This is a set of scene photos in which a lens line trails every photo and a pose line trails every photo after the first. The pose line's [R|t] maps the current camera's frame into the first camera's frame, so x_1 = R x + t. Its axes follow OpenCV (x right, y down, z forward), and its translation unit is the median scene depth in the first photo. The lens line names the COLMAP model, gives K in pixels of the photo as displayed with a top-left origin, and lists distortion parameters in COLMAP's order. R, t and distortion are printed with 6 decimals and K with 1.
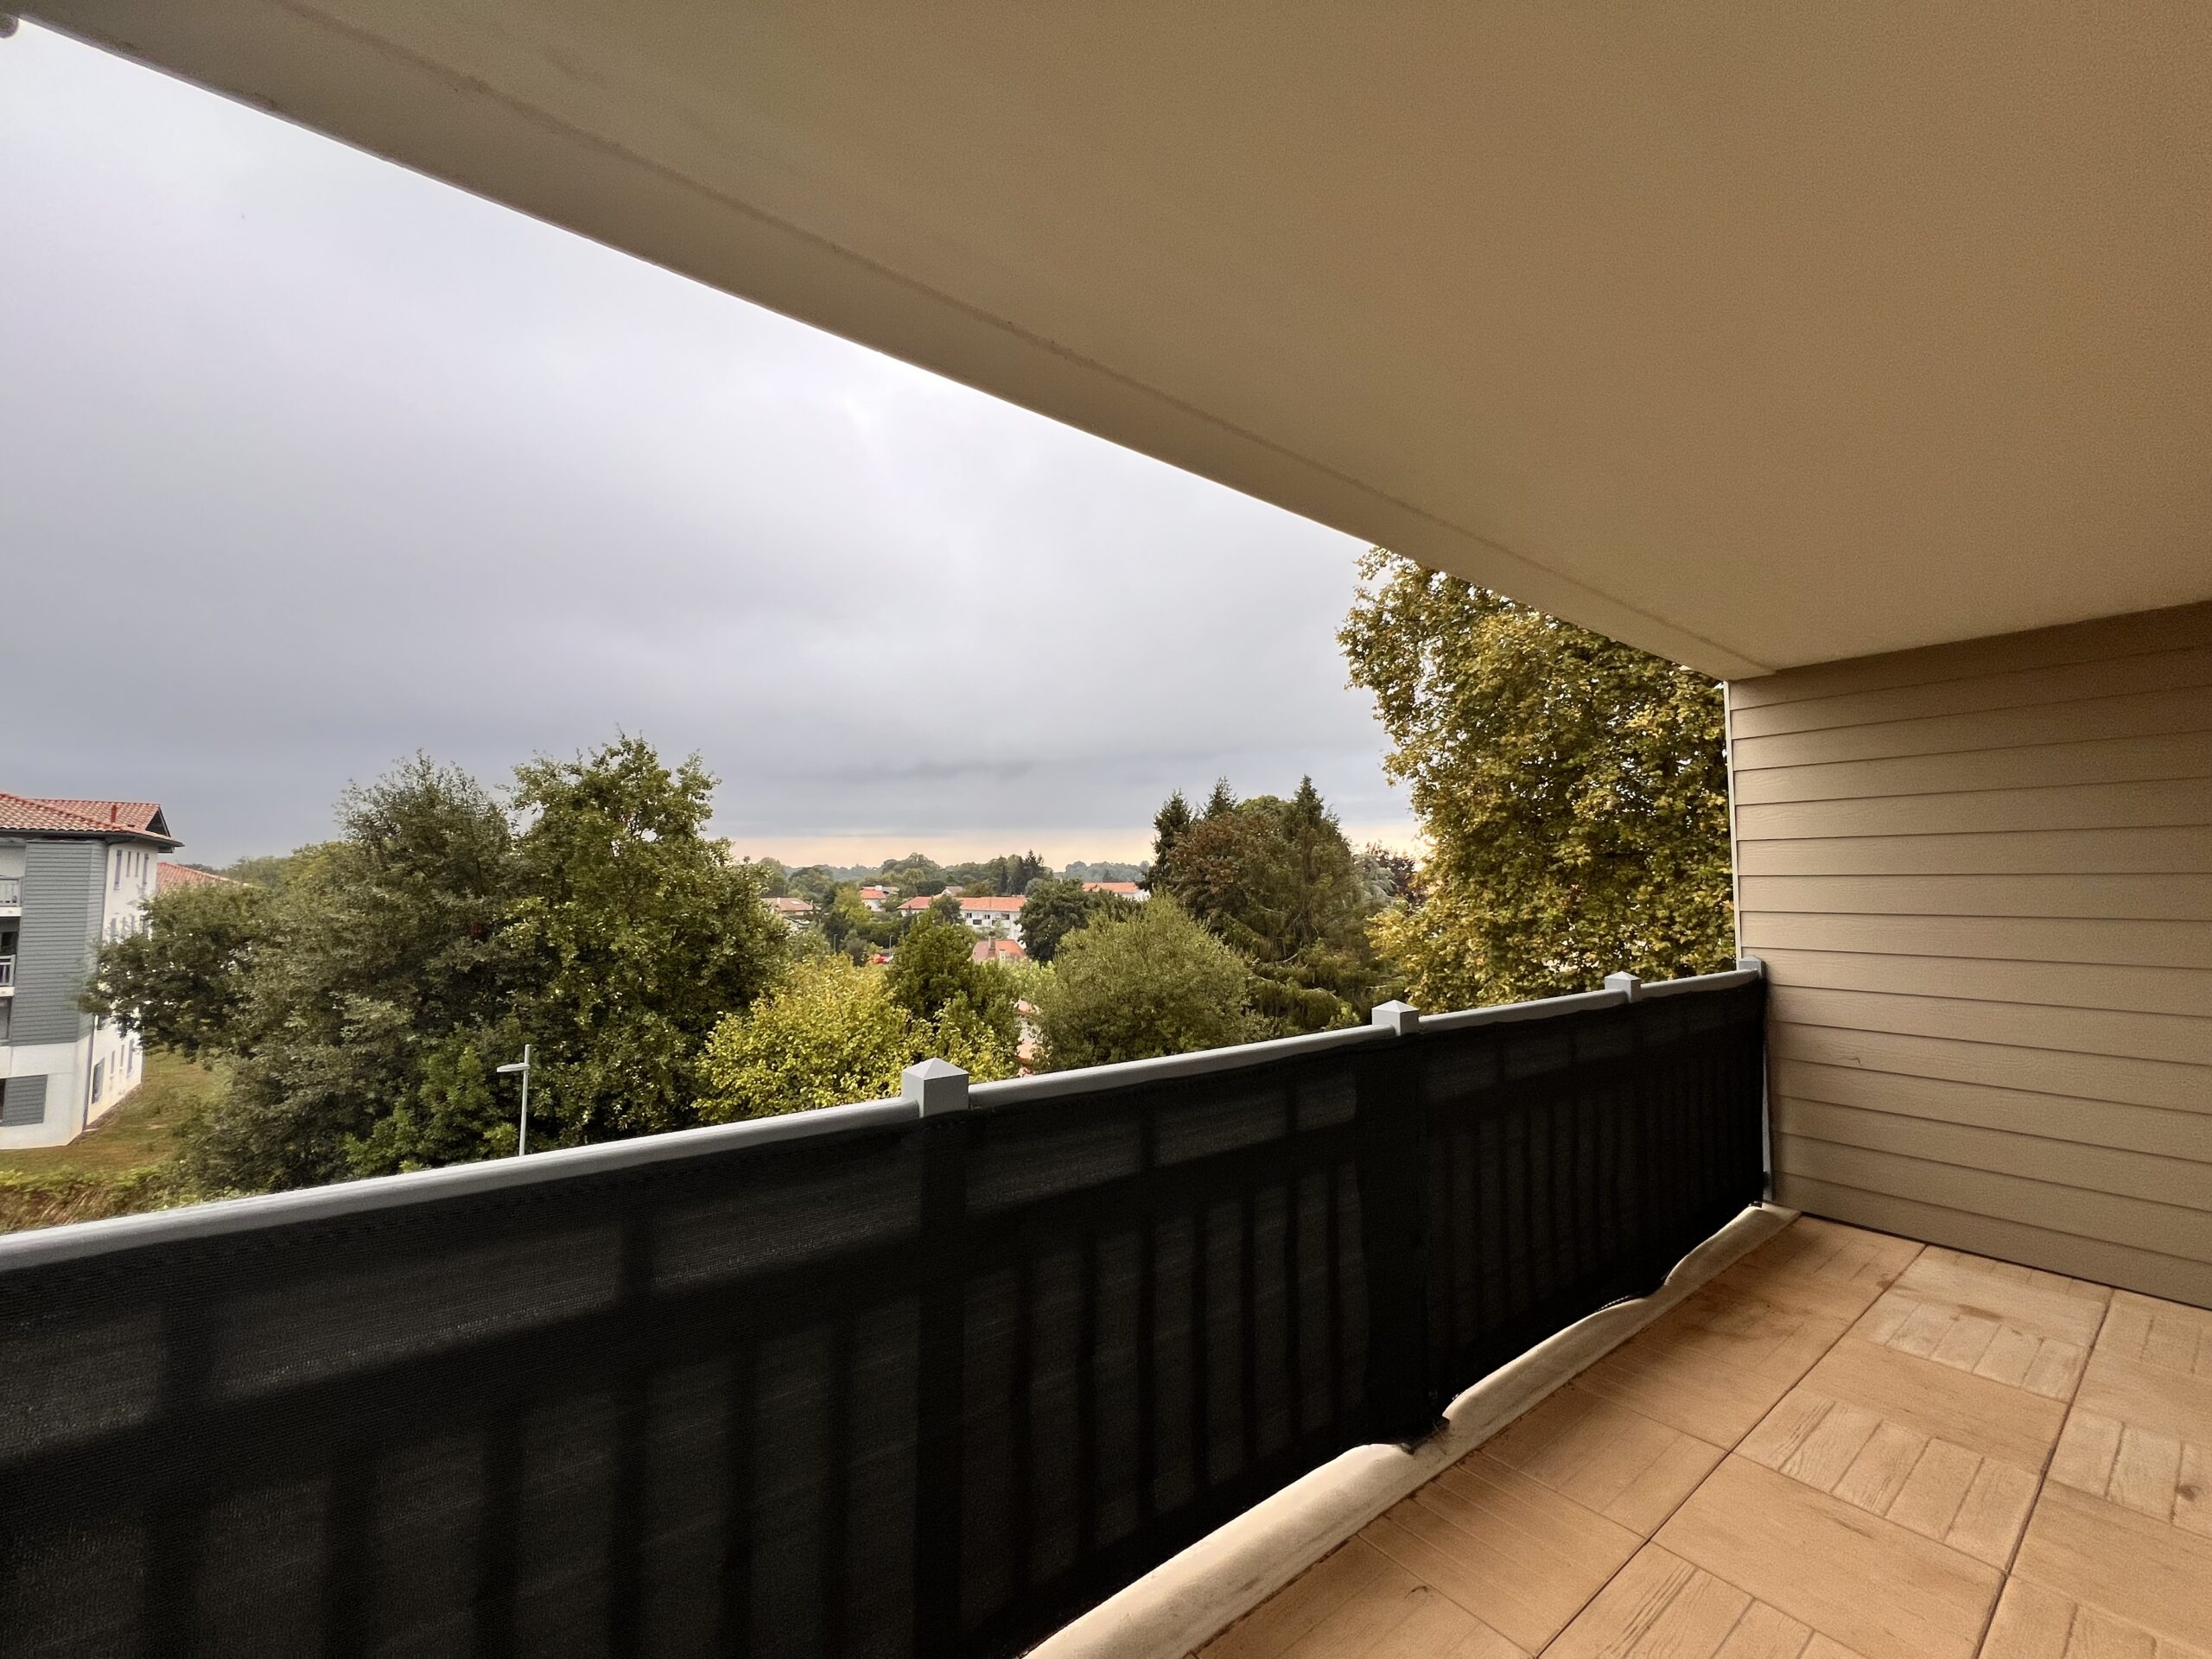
lens RADIAL K [[883.2, 0, 1100.4], [0, 883.2, 824.7], [0, 0, 1]] dist [-0.002213, 0.000077]
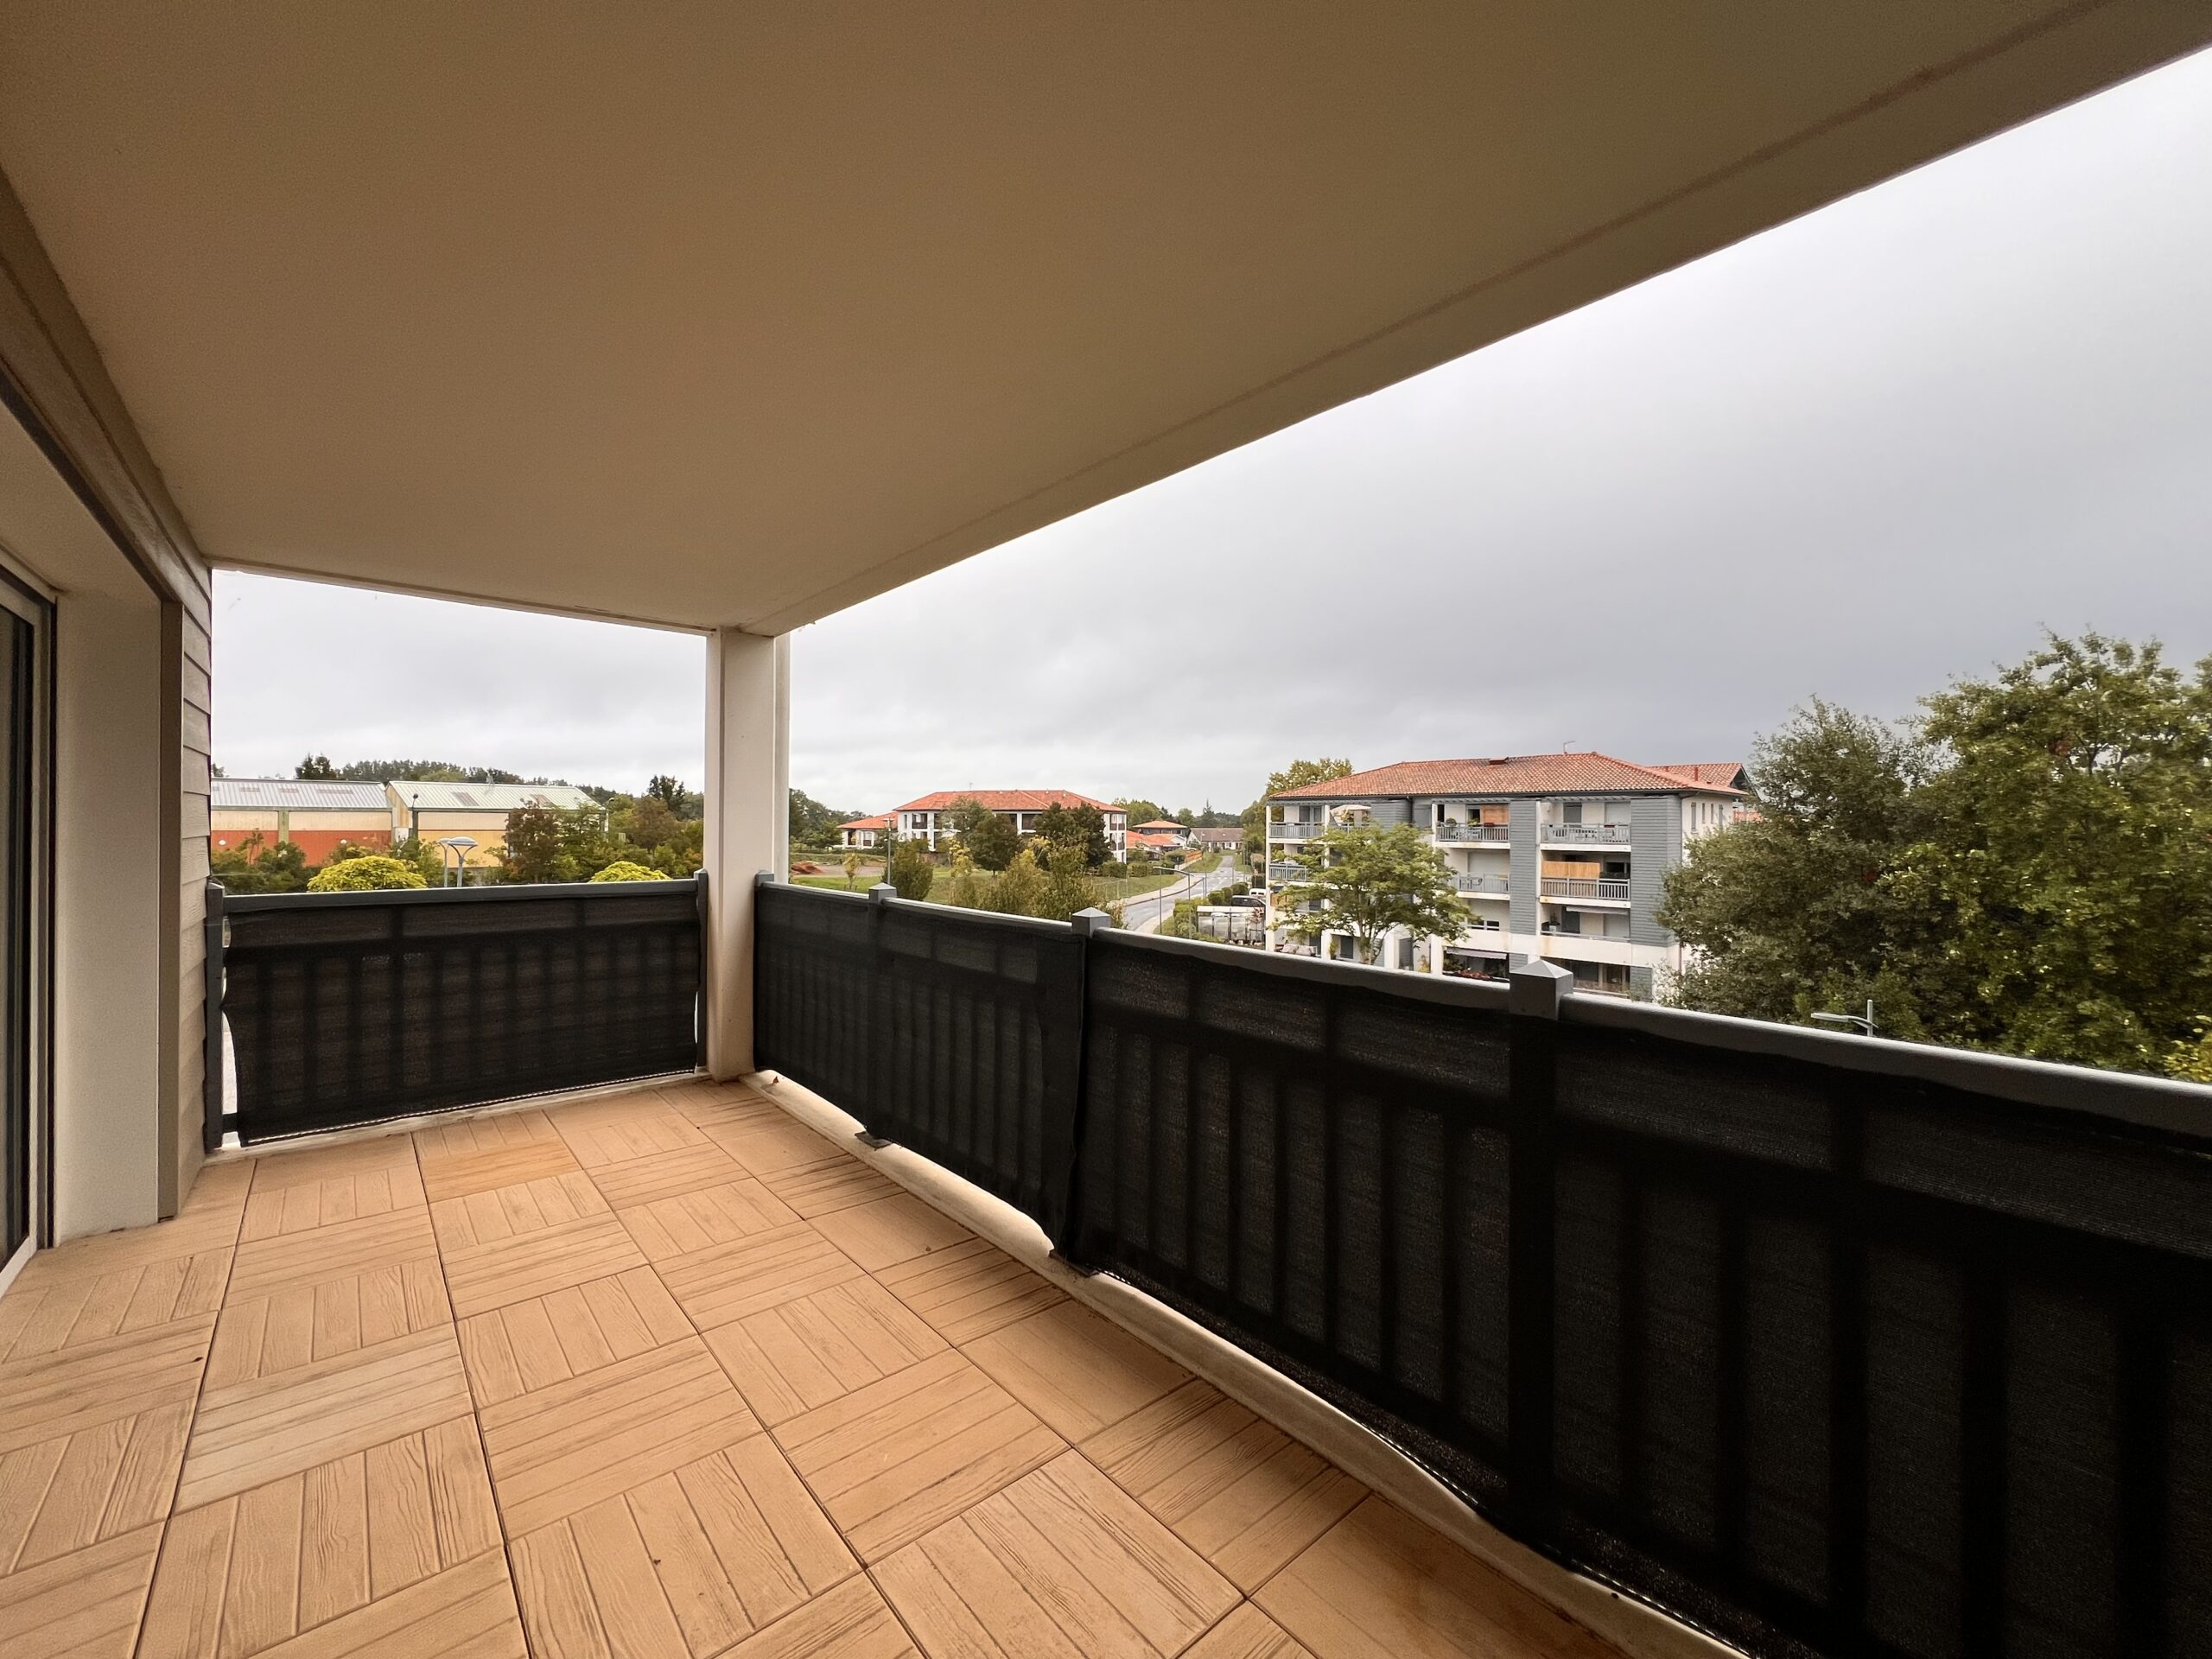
lens RADIAL K [[883.2, 0, 1100.4], [0, 883.2, 824.7], [0, 0, 1]] dist [-0.002213, 0.000077]
pose [[0.064321, -0.002158, -0.997927, 0.190747], [0.061410, 0.998111, 0.001800, 0.011546], [0.996038, -0.061399, 0.064332, 0.121173]]
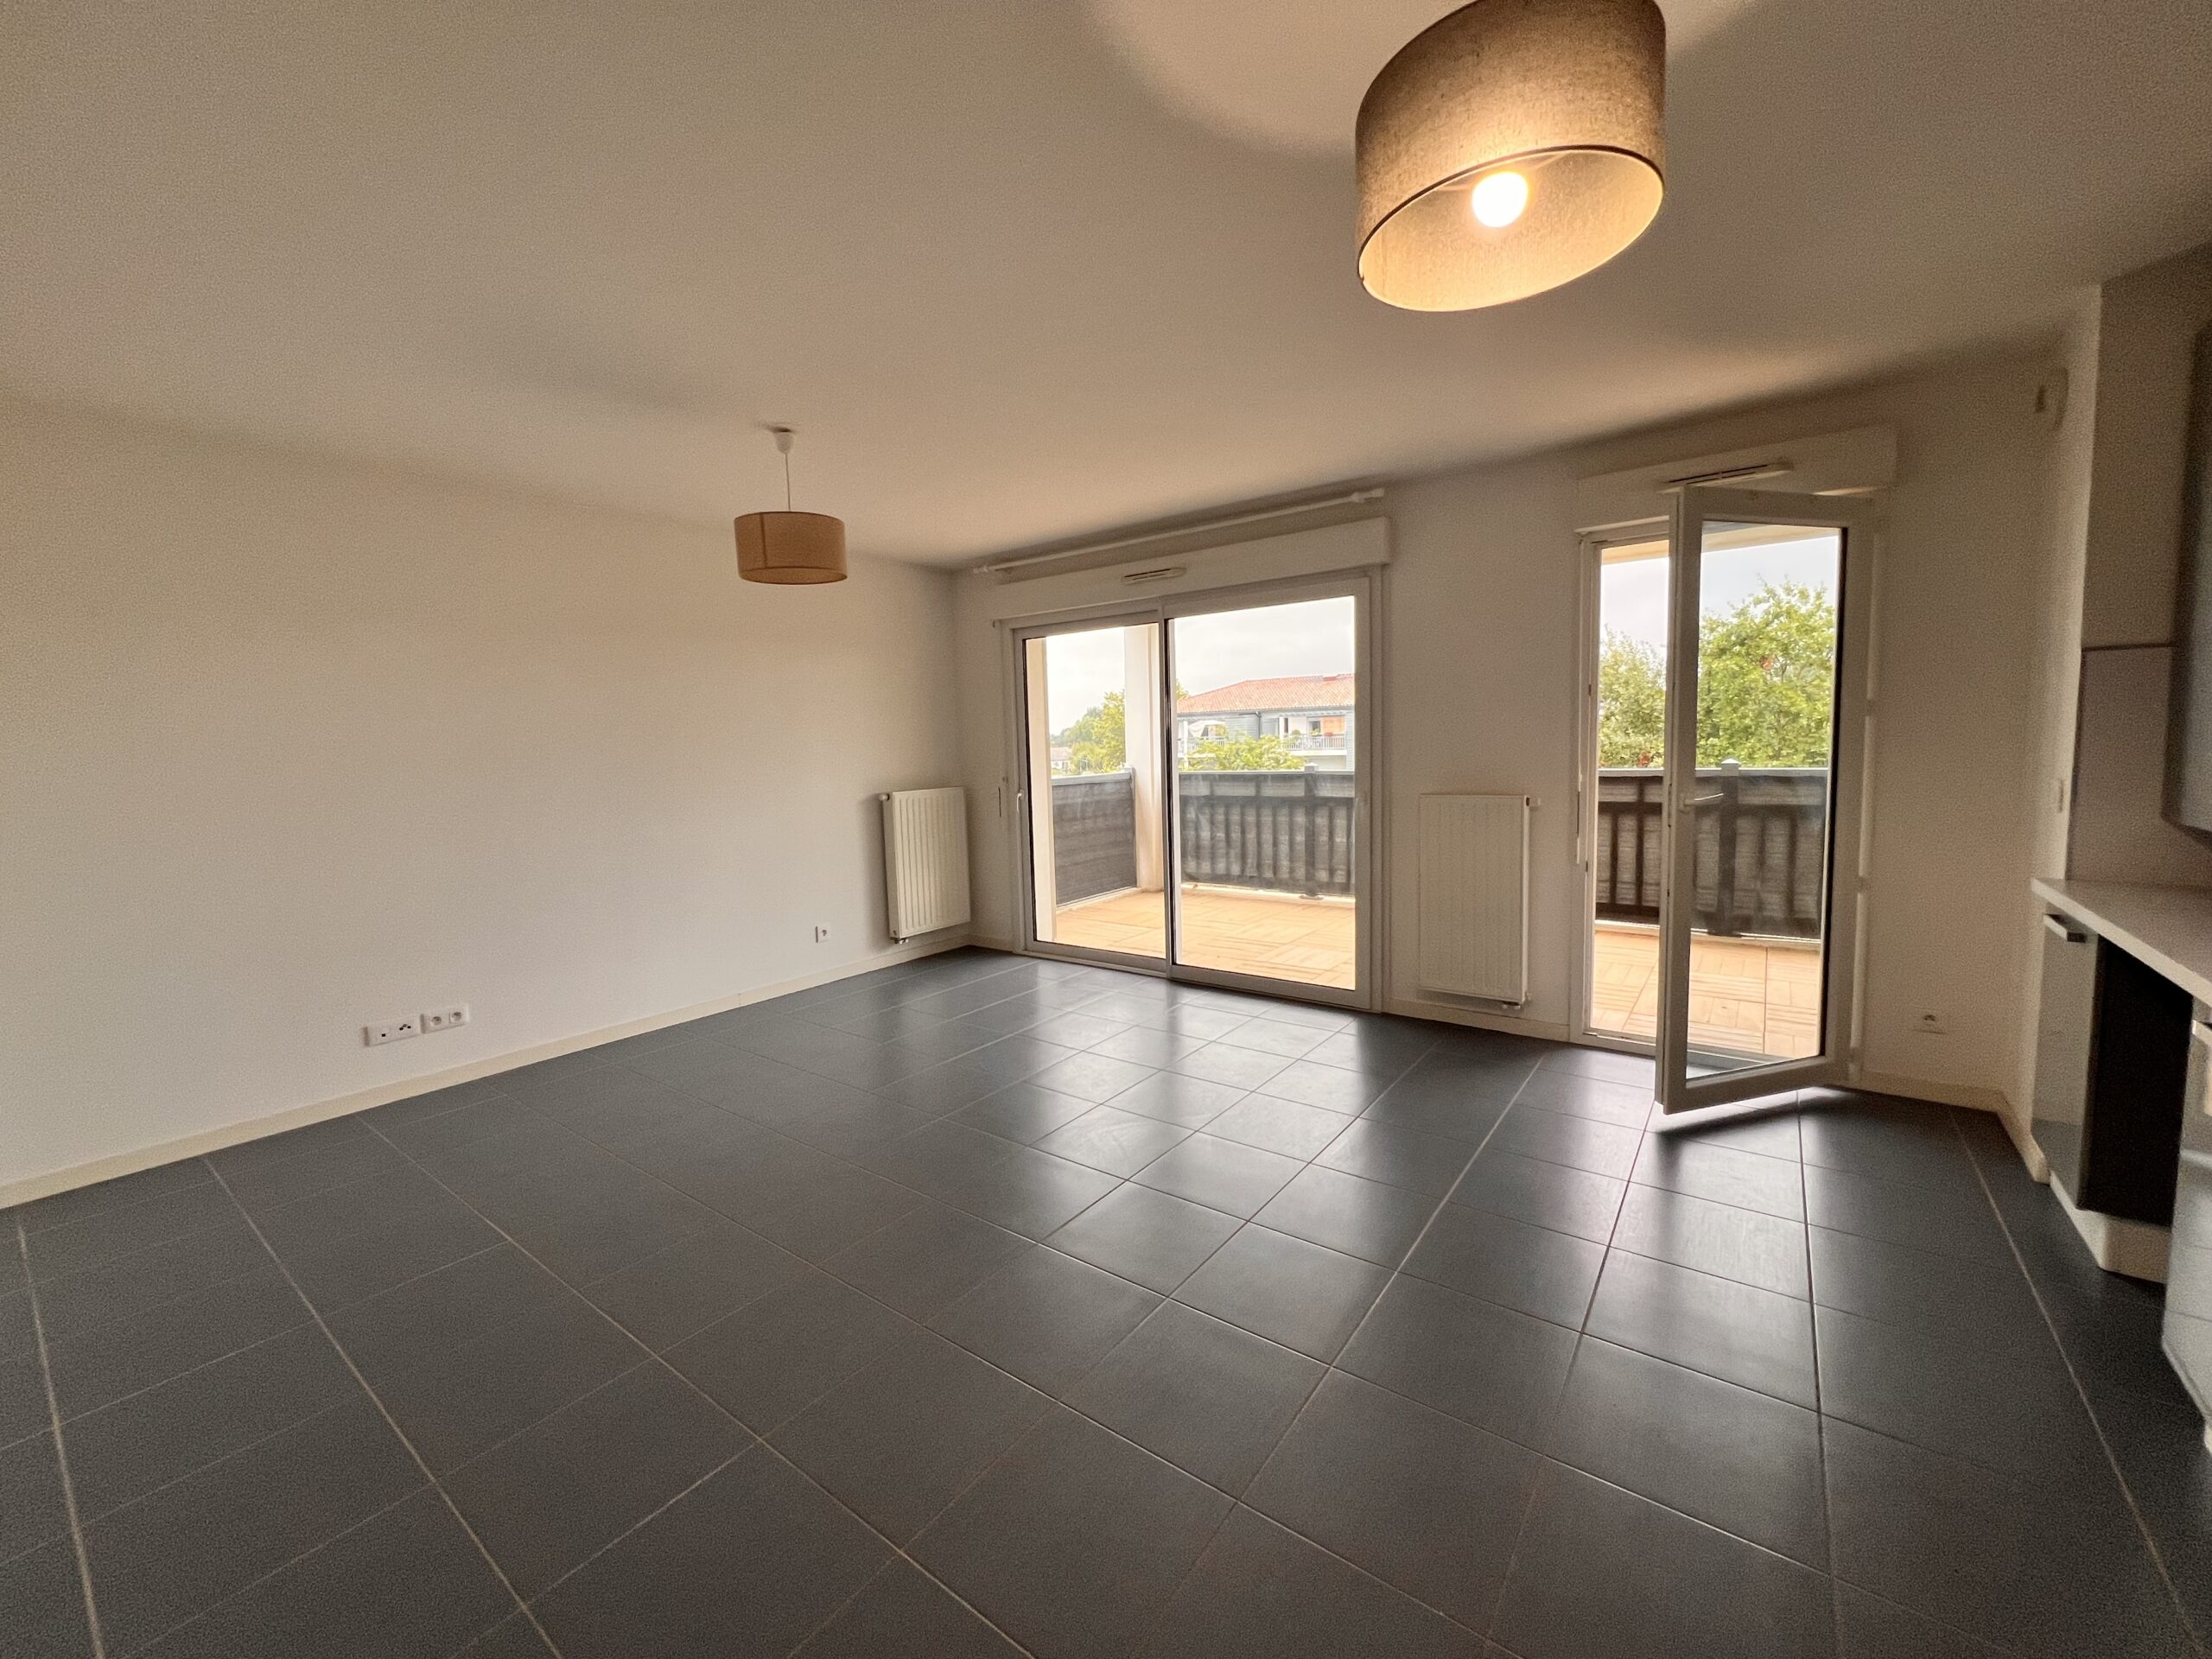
lens RADIAL K [[883.2, 0, 1100.4], [0, 883.2, 824.7], [0, 0, 1]] dist [-0.002213, 0.000077]
pose [[0.270634, 0.077794, -0.959534, 0.329734], [0.094045, 0.989826, 0.106775, -0.000961], [0.958078, -0.119136, 0.260564, -0.108707]]
